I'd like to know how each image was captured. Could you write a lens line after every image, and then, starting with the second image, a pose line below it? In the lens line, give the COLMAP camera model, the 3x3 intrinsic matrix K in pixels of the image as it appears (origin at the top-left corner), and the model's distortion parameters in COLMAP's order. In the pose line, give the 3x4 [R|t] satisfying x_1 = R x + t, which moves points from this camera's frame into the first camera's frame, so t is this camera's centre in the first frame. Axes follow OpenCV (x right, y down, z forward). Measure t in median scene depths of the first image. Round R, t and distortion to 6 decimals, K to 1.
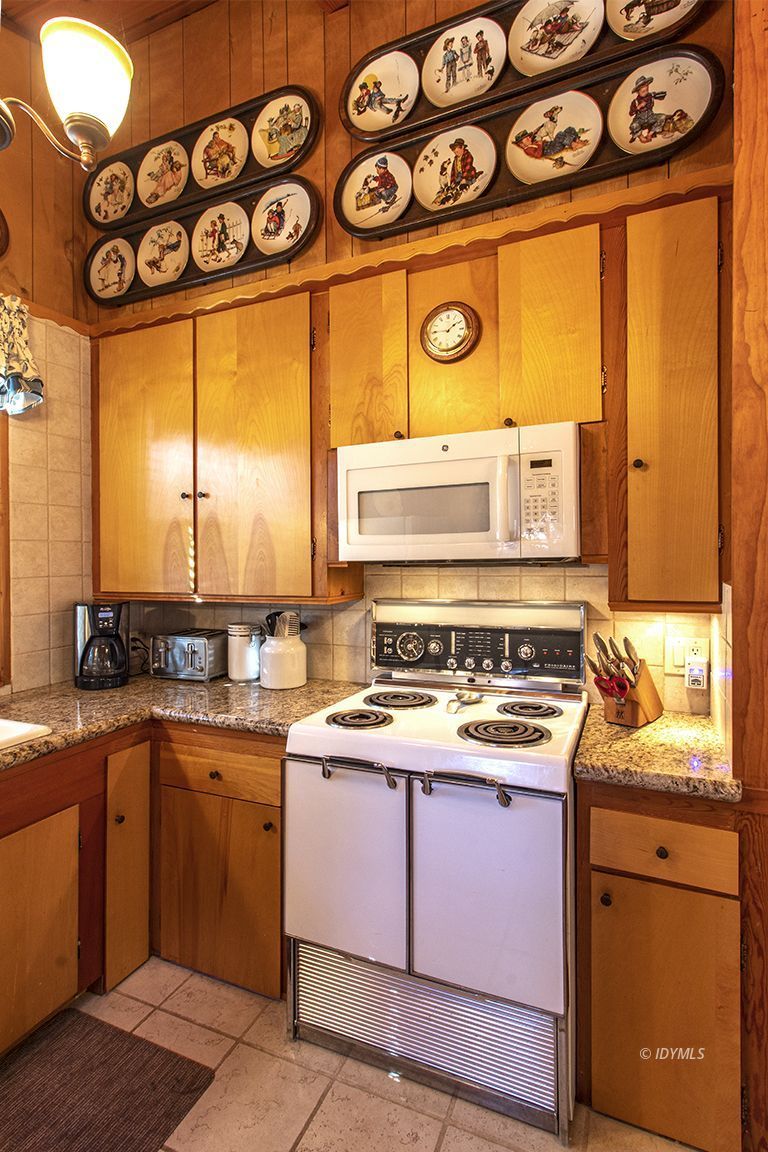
lens RADIAL K [[567.1, 0, 383.1], [0, 567.1, 575.3], [0, 0, 1]] dist [0.009168, -0.000687]
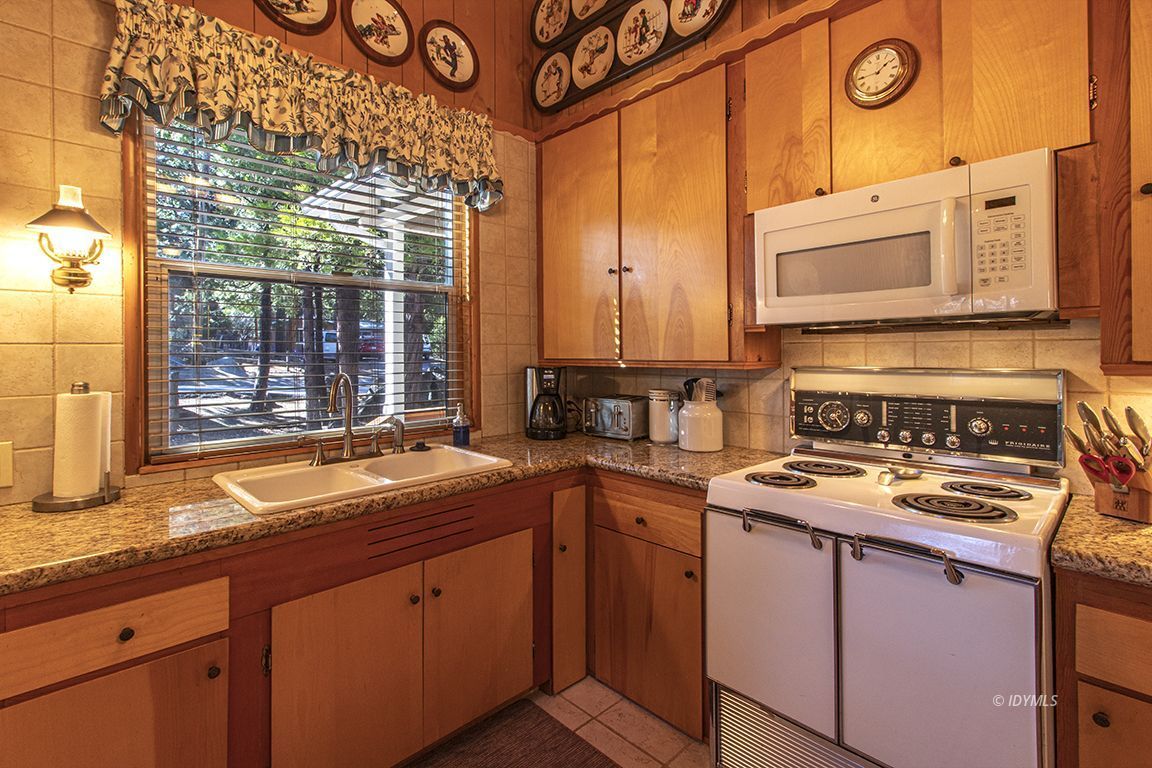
lens RADIAL K [[537.3, 0, 584.5], [0, 537.3, 350.1], [0, 0, 1]] dist [0.008194, -0.000573]
pose [[0.927686, -0.007331, -0.373290, -0.004991], [0.008360, 0.999964, 0.001138, 0.019607], [0.373269, -0.004177, 0.927714, -0.007267]]
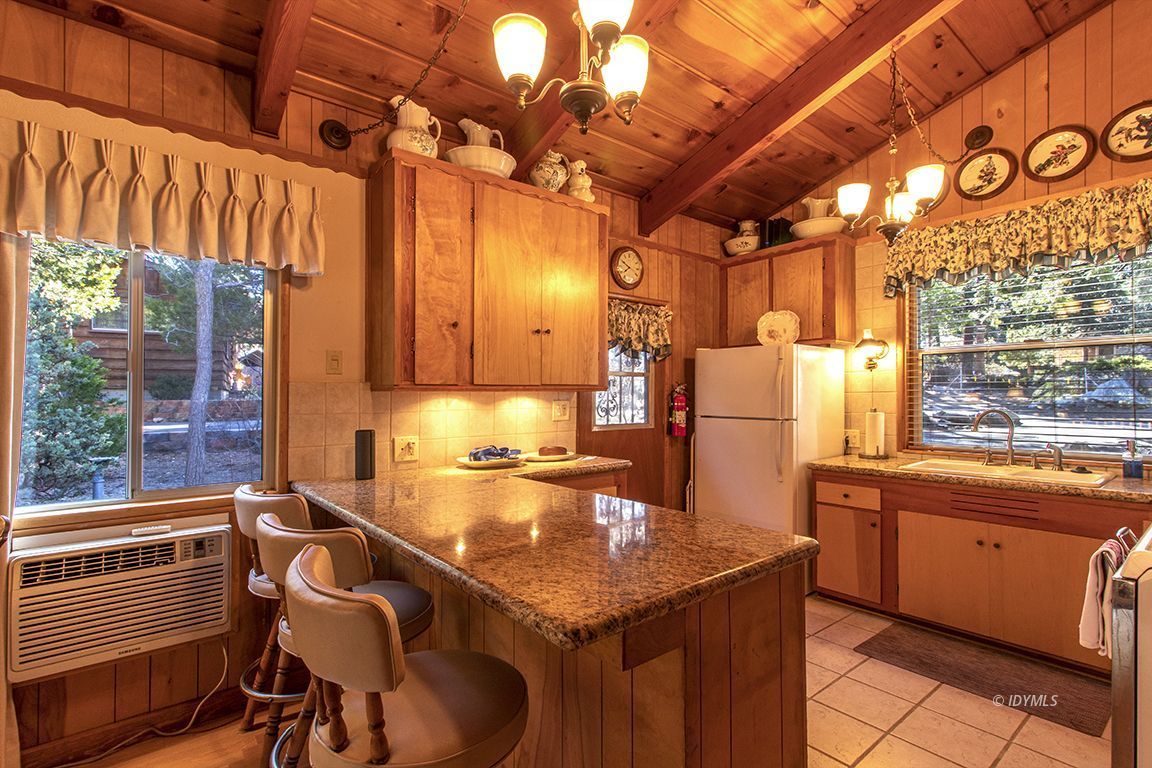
lens RADIAL K [[537.3, 0, 574.5], [0, 537.3, 388.5], [0, 0, 1]] dist [0.008194, -0.000573]
pose [[-0.455801, -0.013151, -0.889985, 0.870300], [0.004090, 0.999849, -0.016868, 0.019769], [0.890073, -0.011328, -0.455678, 0.269978]]
